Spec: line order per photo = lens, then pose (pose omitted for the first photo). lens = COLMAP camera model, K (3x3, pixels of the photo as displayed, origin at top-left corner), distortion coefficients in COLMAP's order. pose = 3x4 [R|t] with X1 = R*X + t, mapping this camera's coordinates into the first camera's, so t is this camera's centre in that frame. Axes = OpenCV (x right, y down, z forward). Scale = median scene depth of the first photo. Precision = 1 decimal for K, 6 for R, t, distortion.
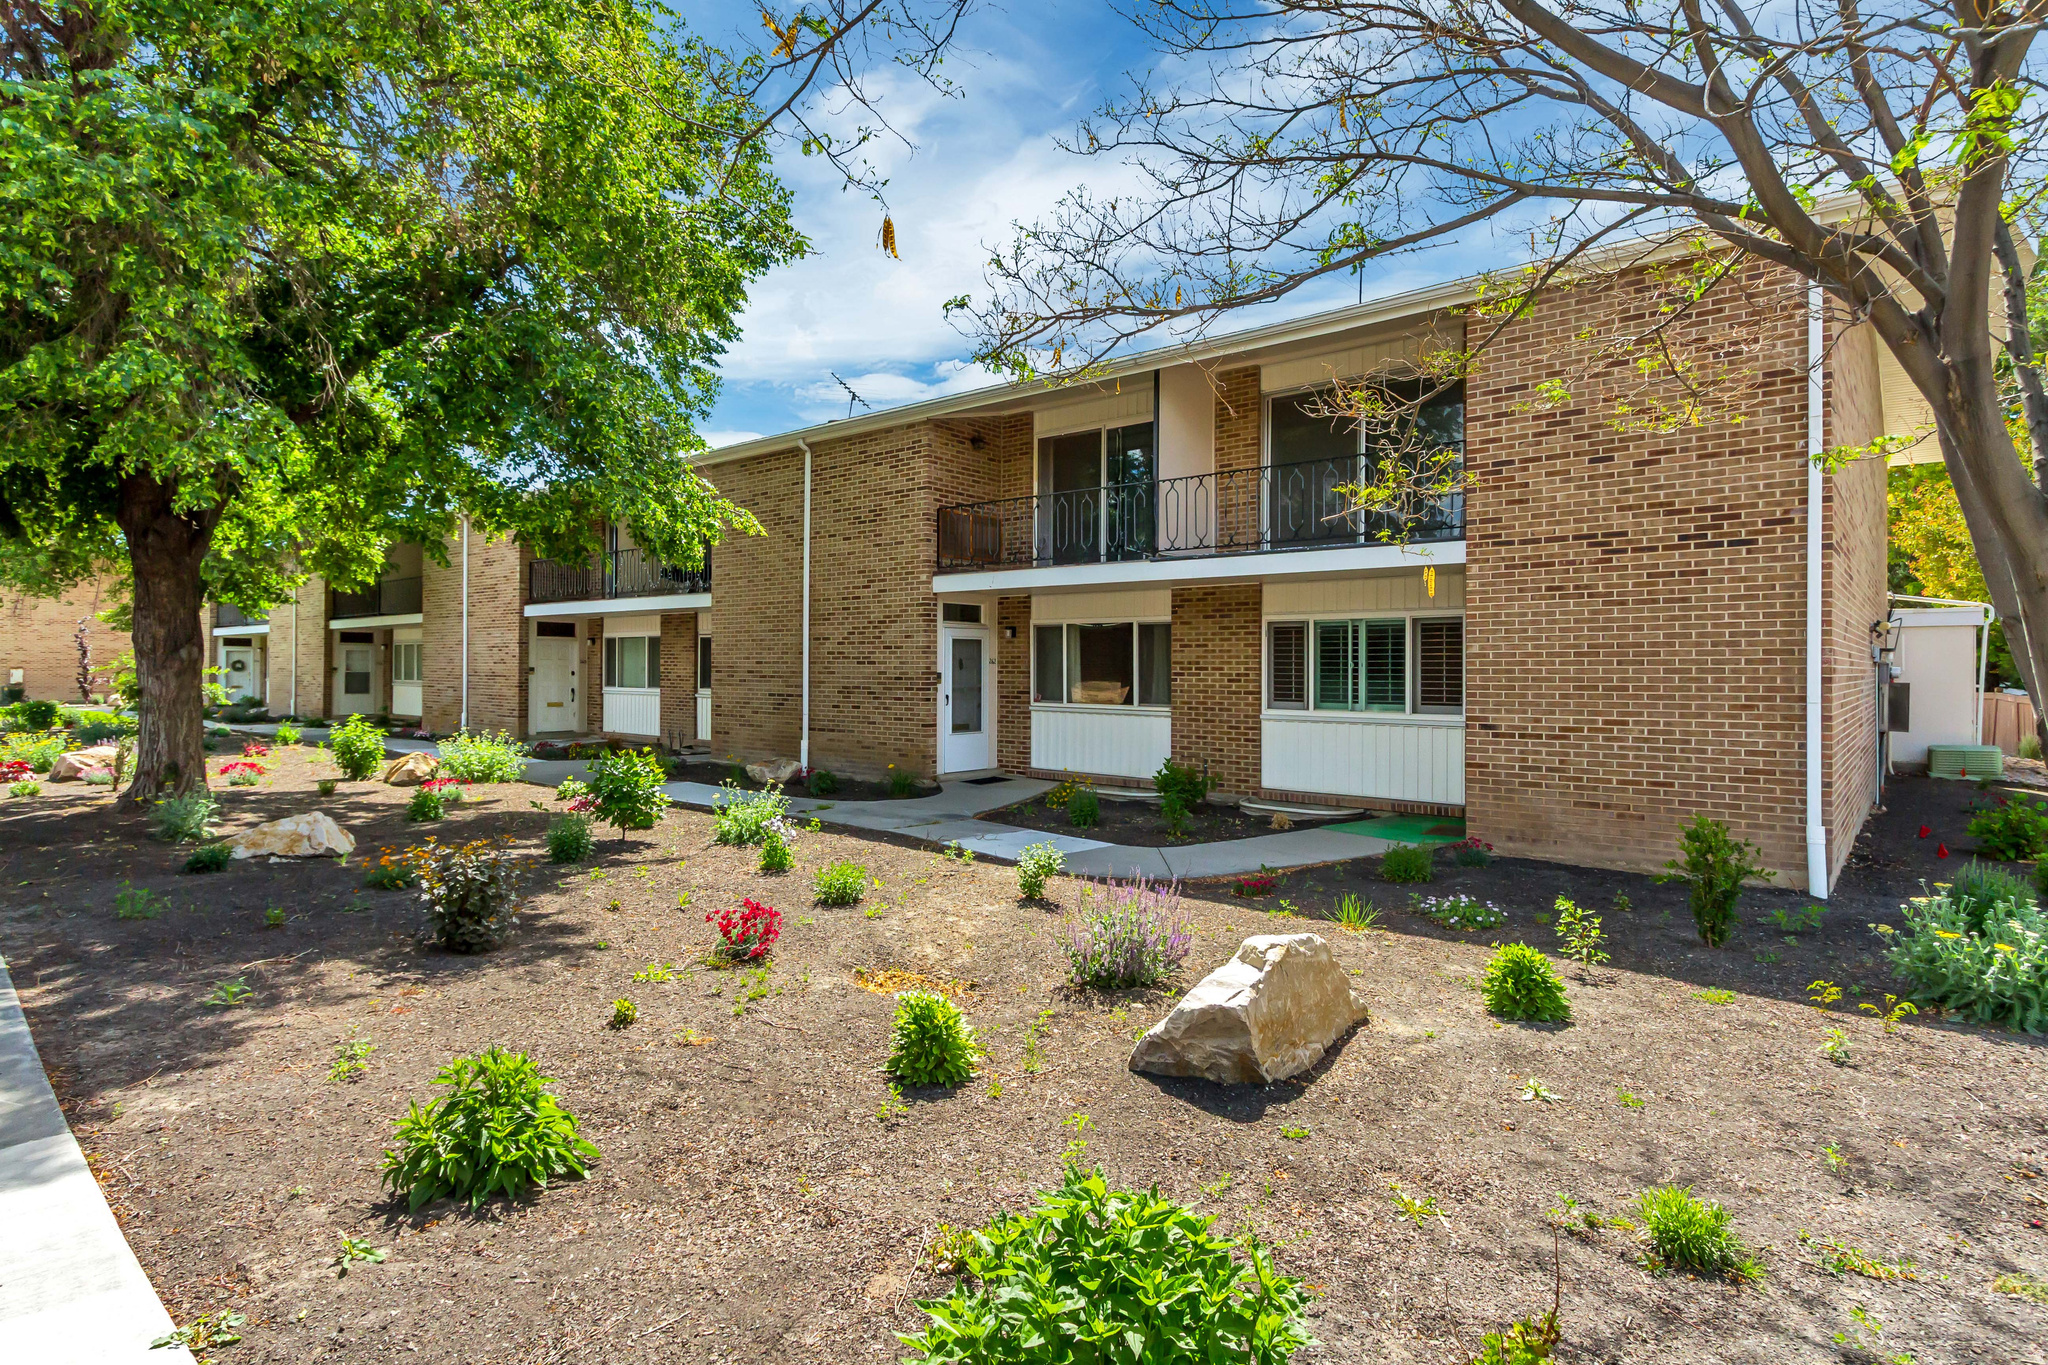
lens RADIAL K [[1067.1, 0, 1013.3], [0, 1067.1, 659.8], [0, 0, 1]] dist [0.012060, -0.000600]
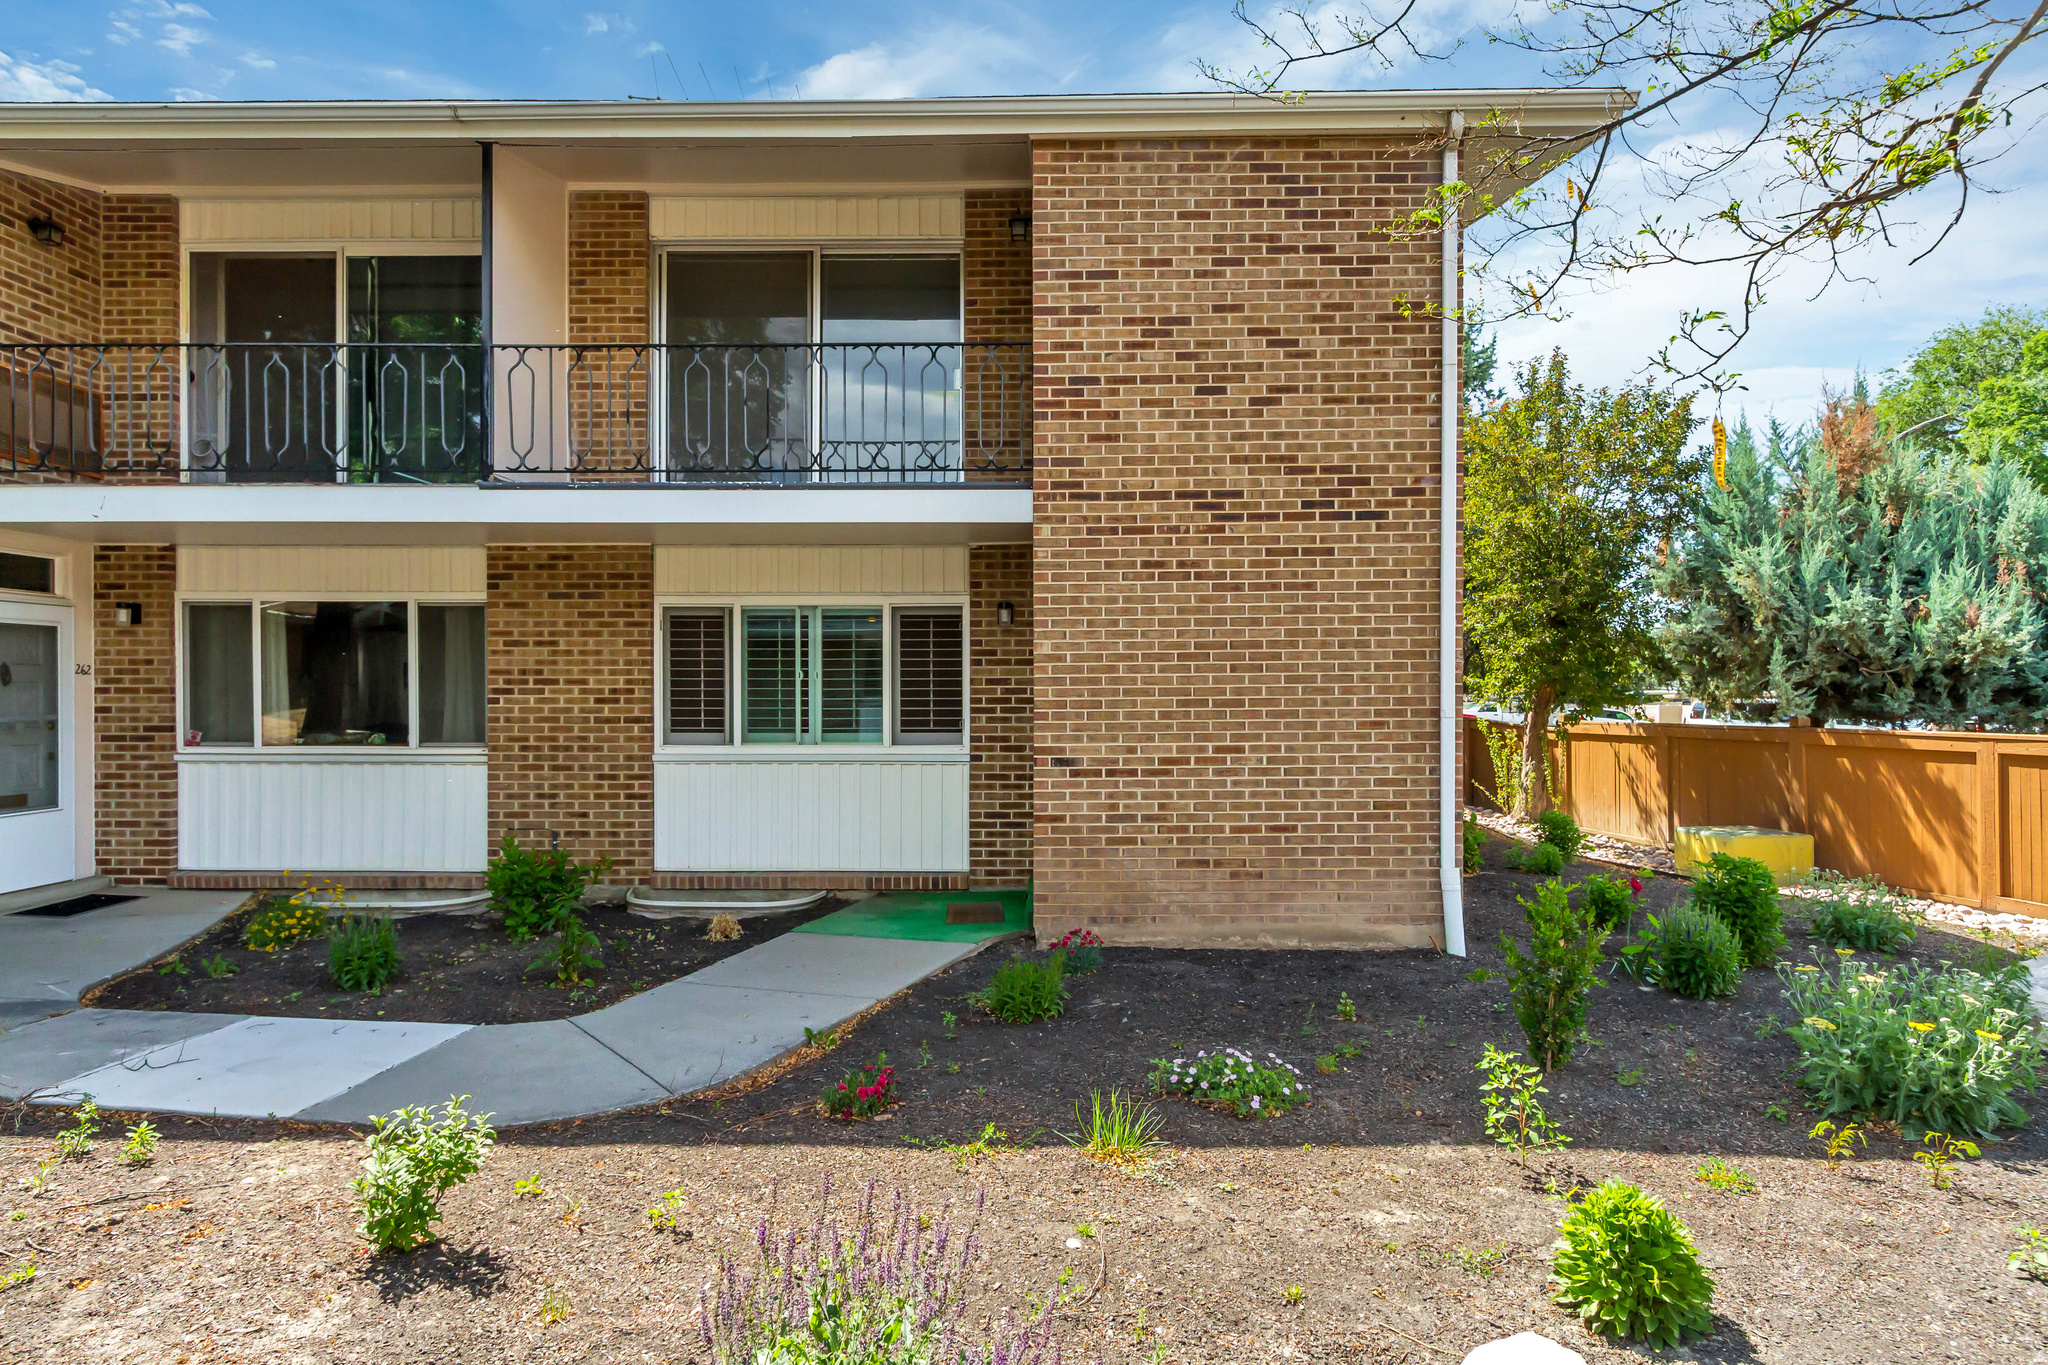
lens RADIAL K [[1218.7, 0, 1025.3], [0, 1218.7, 689.9], [0, 0, 1]] dist [0.013488, -0.005157]
pose [[0.769072, -0.005626, 0.639137, -0.077977], [-0.000475, 0.999956, 0.009374, 0.009150], [-0.639162, -0.007513, 0.769036, 0.418867]]
